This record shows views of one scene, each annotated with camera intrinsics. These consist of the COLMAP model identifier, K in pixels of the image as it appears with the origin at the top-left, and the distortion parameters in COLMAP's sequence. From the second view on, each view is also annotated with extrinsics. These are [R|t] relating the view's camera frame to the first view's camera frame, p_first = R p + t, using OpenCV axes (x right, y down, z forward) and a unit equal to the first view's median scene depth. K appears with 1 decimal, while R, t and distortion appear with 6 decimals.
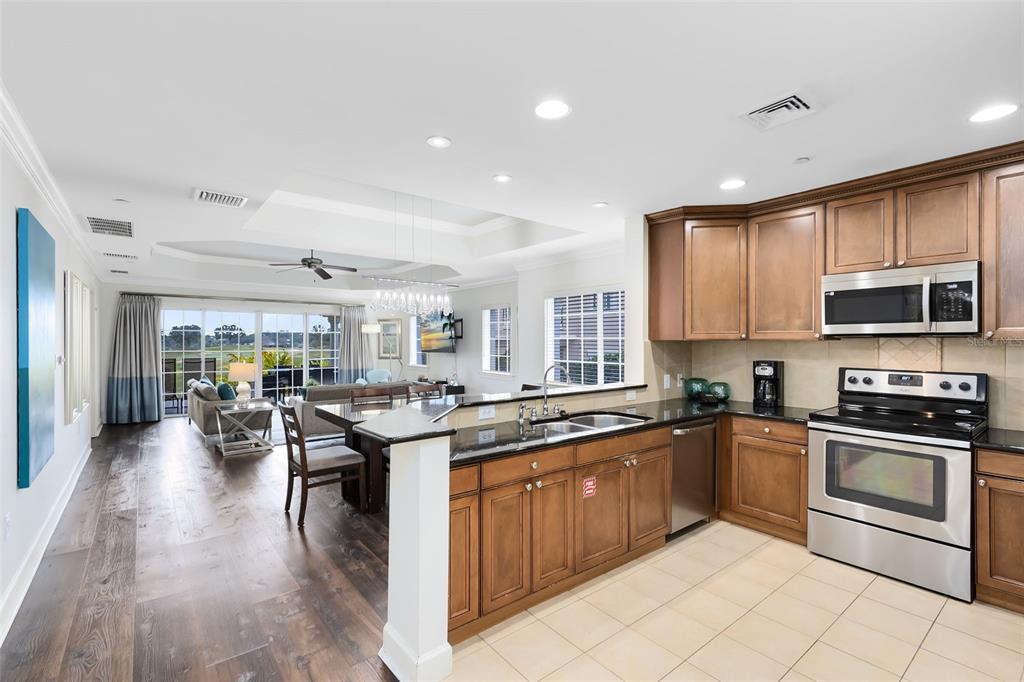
lens RADIAL K [[464.0, 0, 512.0], [0, 464.0, 341.0], [0, 0, 1]] dist [0.006627, 0.000474]
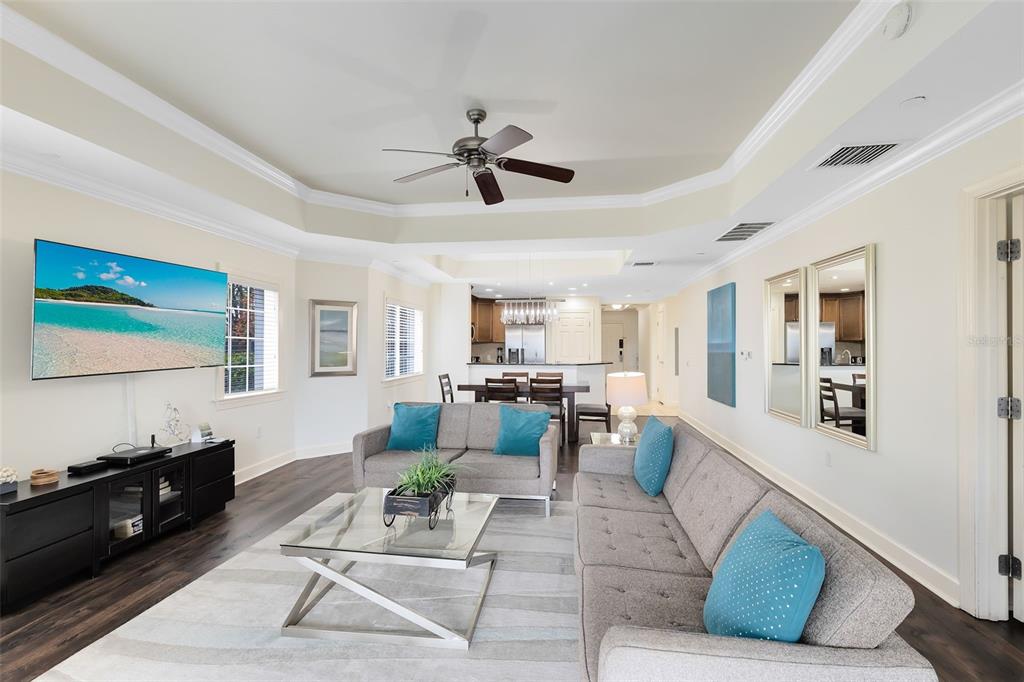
lens RADIAL K [[464.2, 0, 510.4], [0, 464.2, 345.5], [0, 0, 1]] dist [0.000929, 0.000045]
pose [[-0.696141, -0.001501, 0.717904, -0.697001], [0.000617, 0.999996, 0.002690, 0.004618], [-0.717905, 0.002316, -0.696137, 1.176255]]
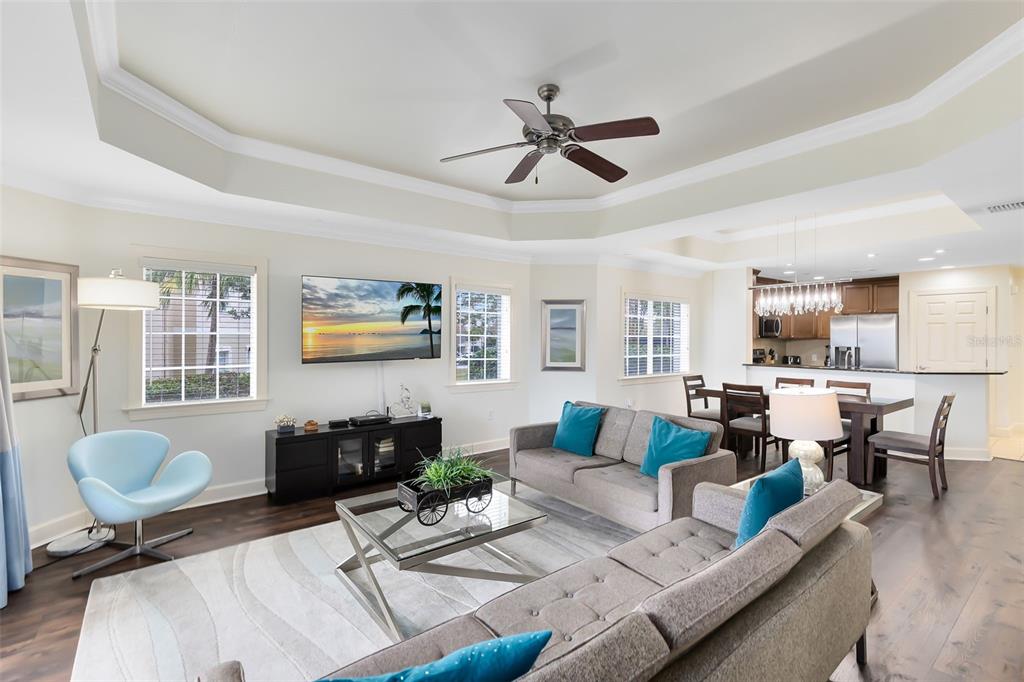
lens RADIAL K [[464.0, 0, 512.0], [0, 464.0, 341.0], [0, 0, 1]] dist [0.006627, 0.000474]
pose [[0.001439, -0.005515, 0.999984, -0.752066], [-0.002215, 0.999982, 0.005518, 0.000632], [-0.999997, -0.002223, 0.001427, 0.951362]]
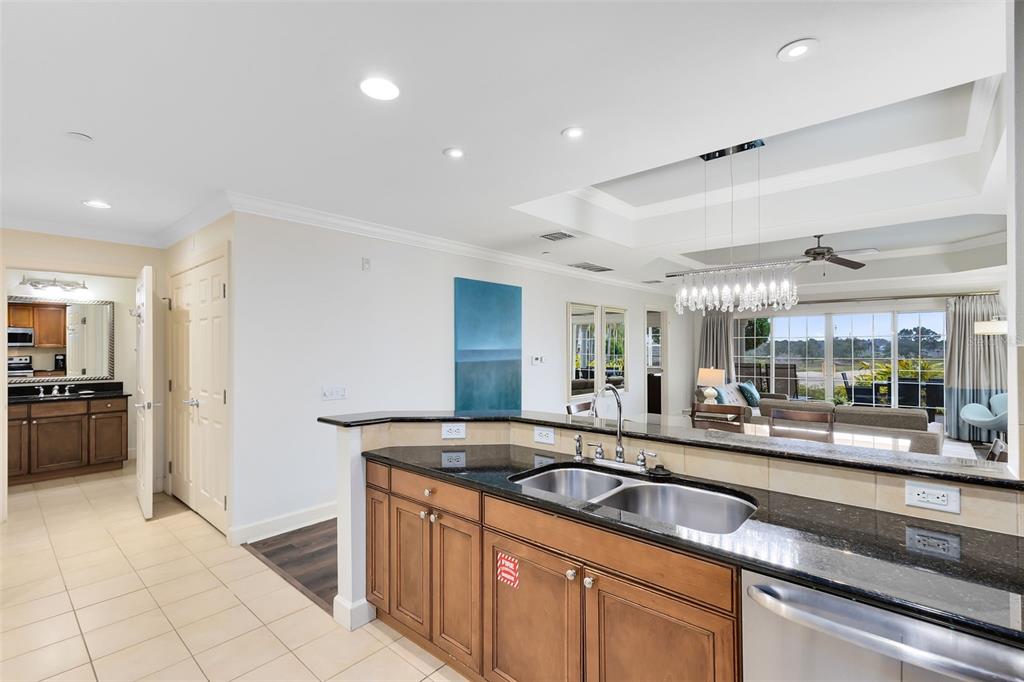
lens RADIAL K [[464.0, 0, 512.0], [0, 464.0, 341.0], [0, 0, 1]] dist [0.006627, 0.000474]
pose [[0.176073, -0.011557, -0.984309, 0.266869], [-0.000123, 0.999931, -0.011763, -0.000845], [0.984377, 0.002192, 0.176059, 0.288184]]
